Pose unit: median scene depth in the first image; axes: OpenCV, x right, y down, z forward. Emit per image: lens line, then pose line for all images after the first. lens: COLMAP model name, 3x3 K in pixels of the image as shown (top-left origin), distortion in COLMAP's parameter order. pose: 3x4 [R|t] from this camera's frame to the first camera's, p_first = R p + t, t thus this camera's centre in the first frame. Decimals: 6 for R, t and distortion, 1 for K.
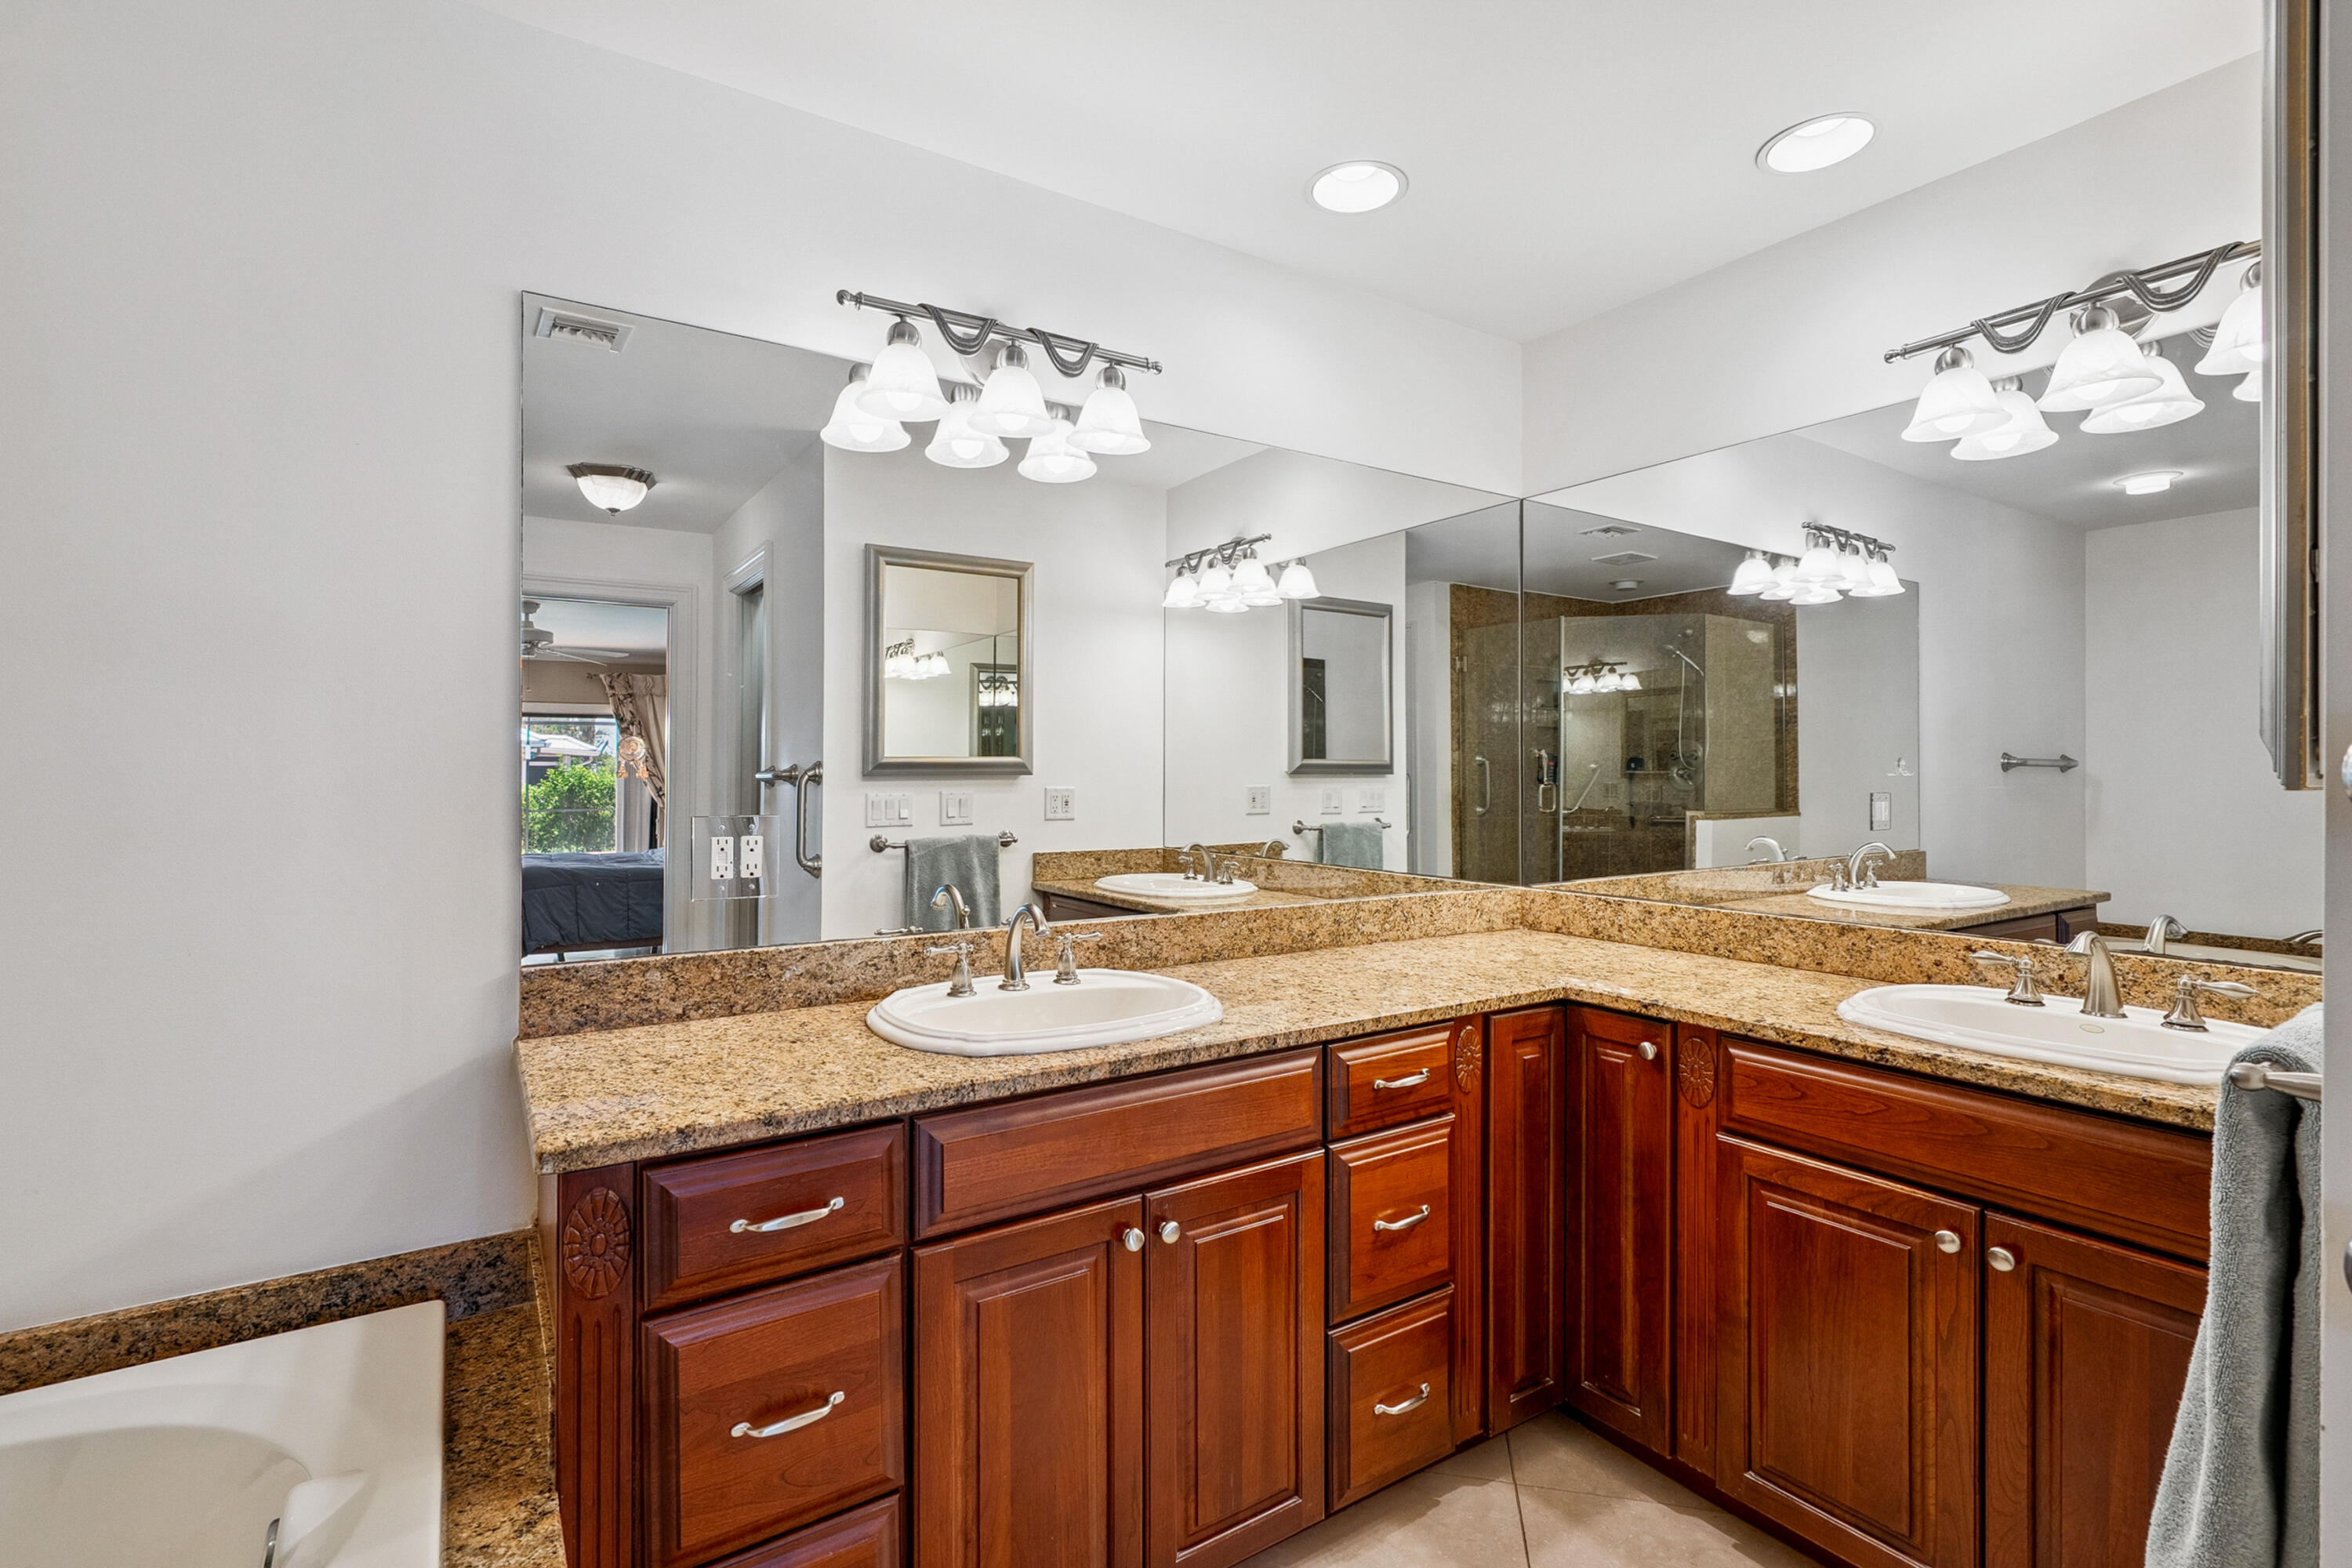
lens RADIAL K [[1097.1, 0, 1170.5], [0, 1097.1, 785.2], [0, 0, 1]] dist [0.019275, -0.002207]
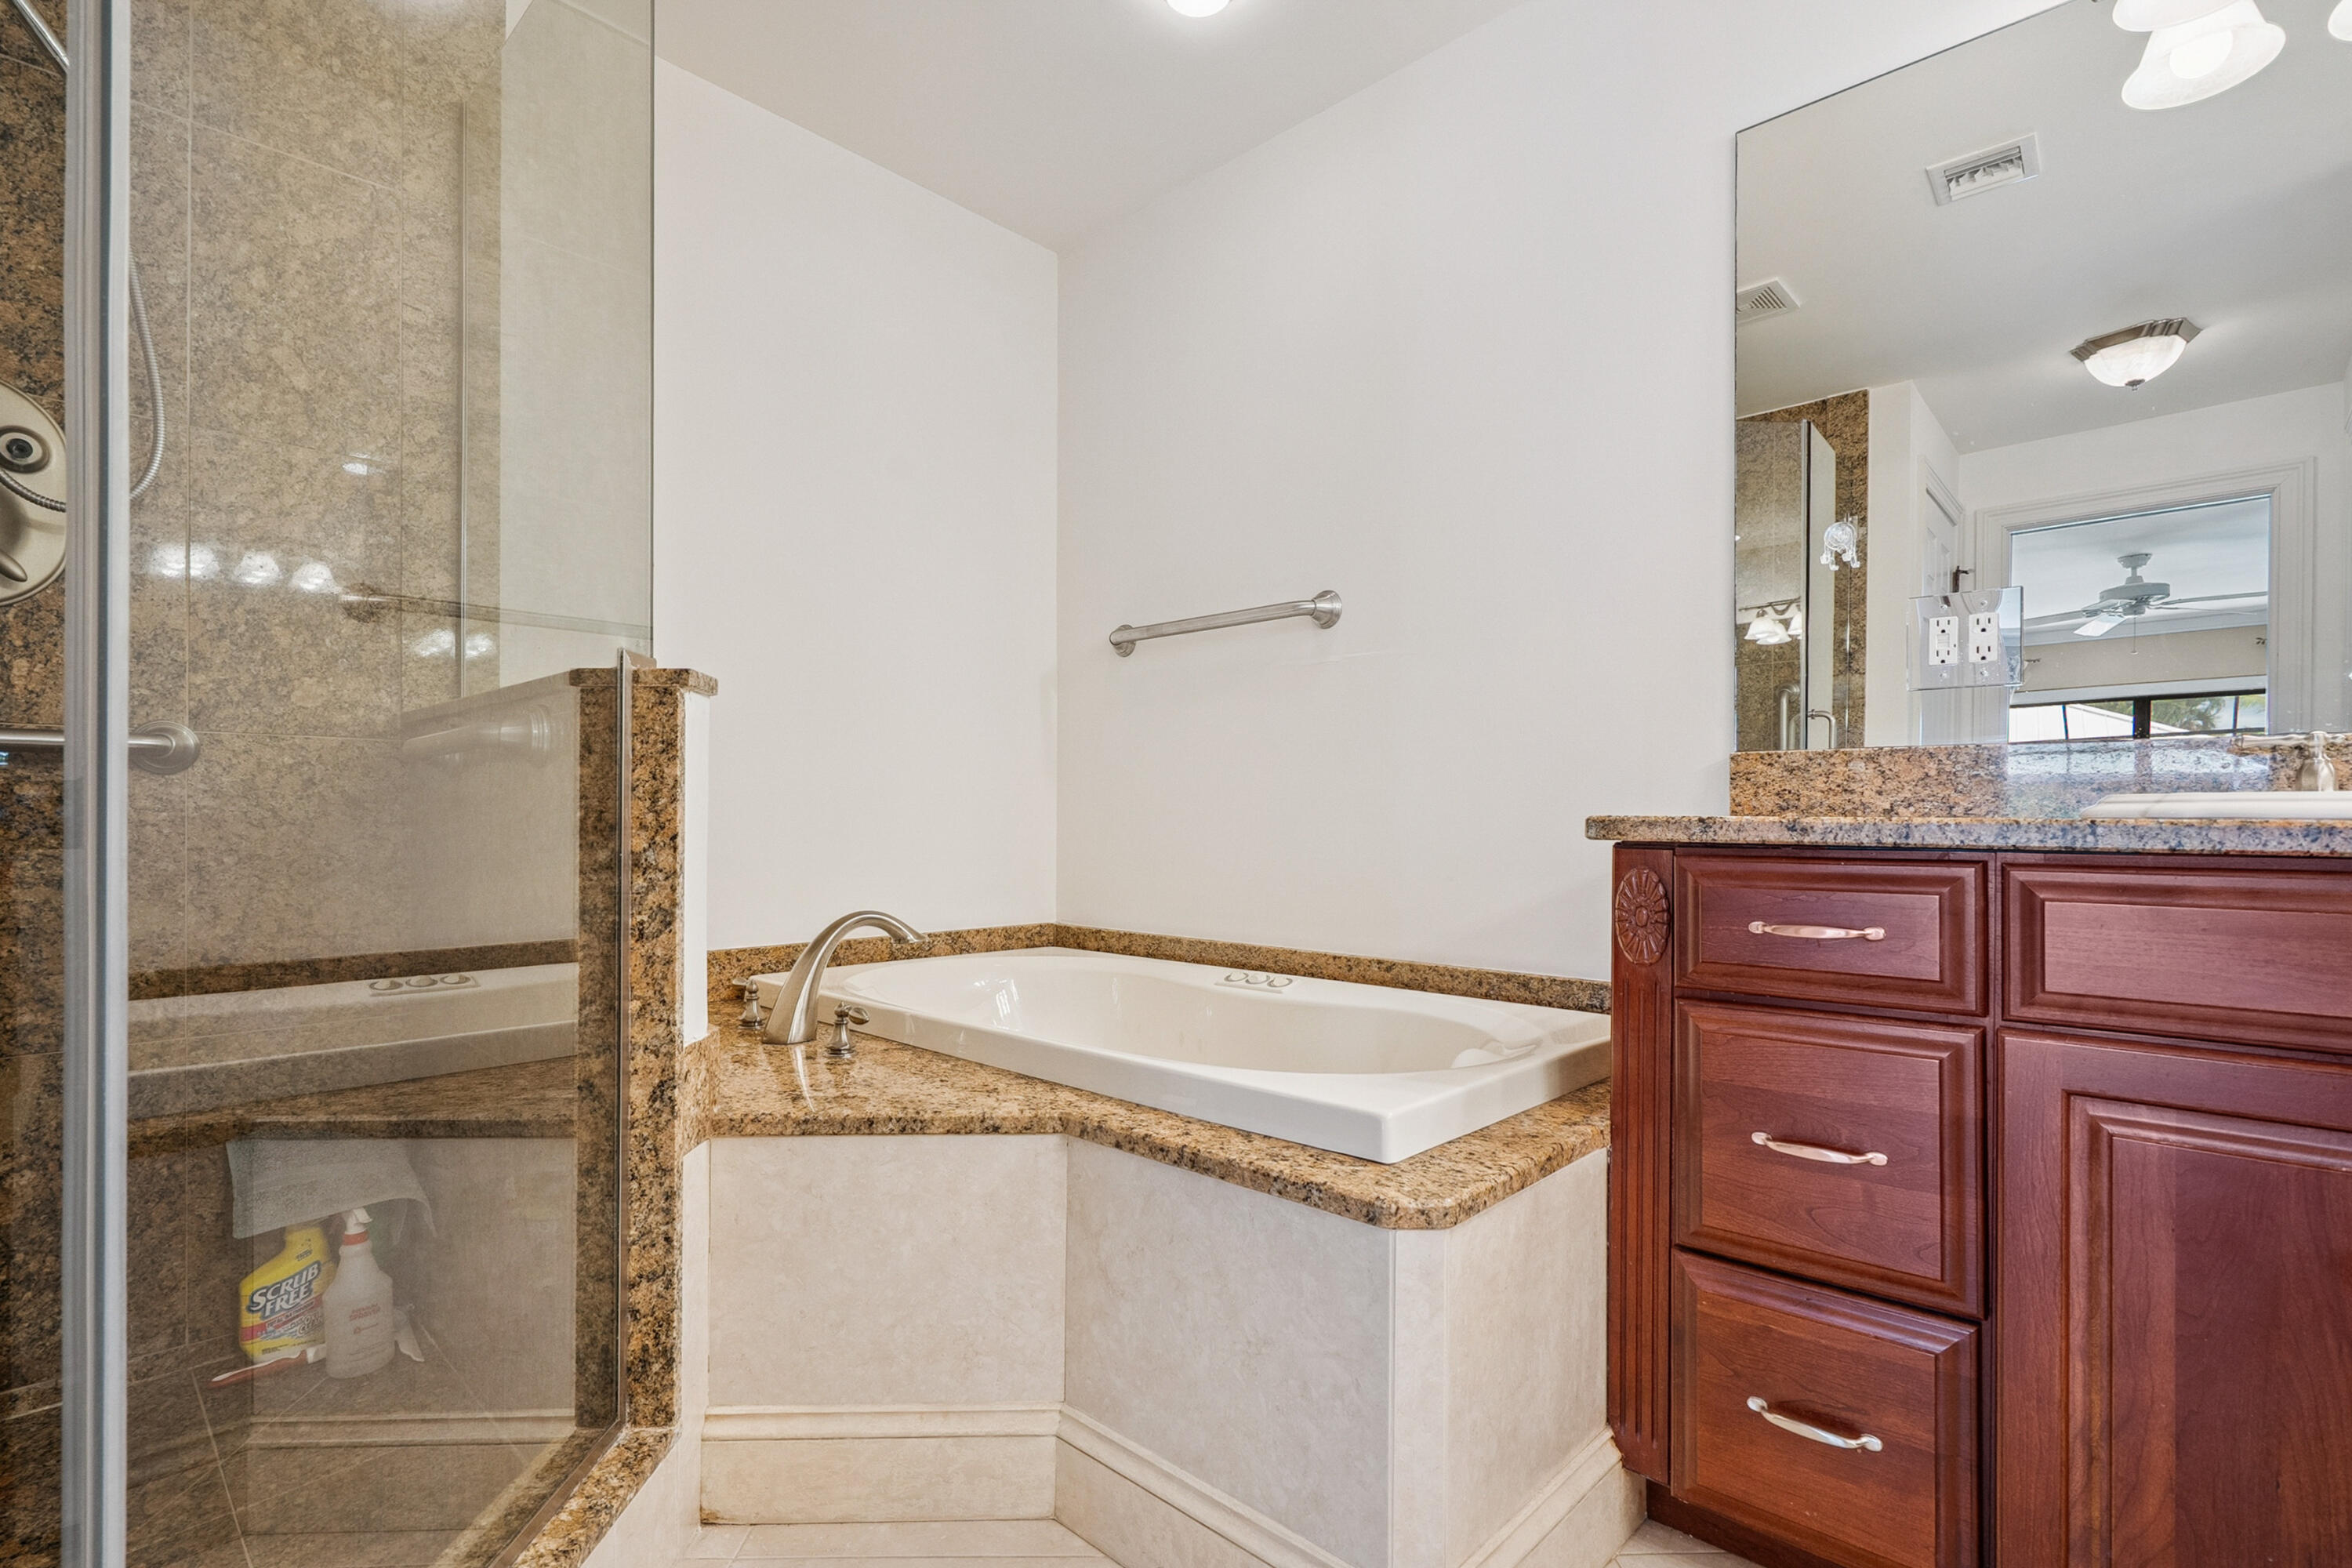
lens RADIAL K [[1097.1, 0, 1173.0], [0, 1097.1, 792.6], [0, 0, 1]] dist [0.019275, -0.002207]
pose [[0.256202, -0.013018, -0.966536, 0.306343], [-0.017690, 0.999679, -0.018154, 0.224525], [0.966461, 0.021749, 0.255890, 0.181768]]
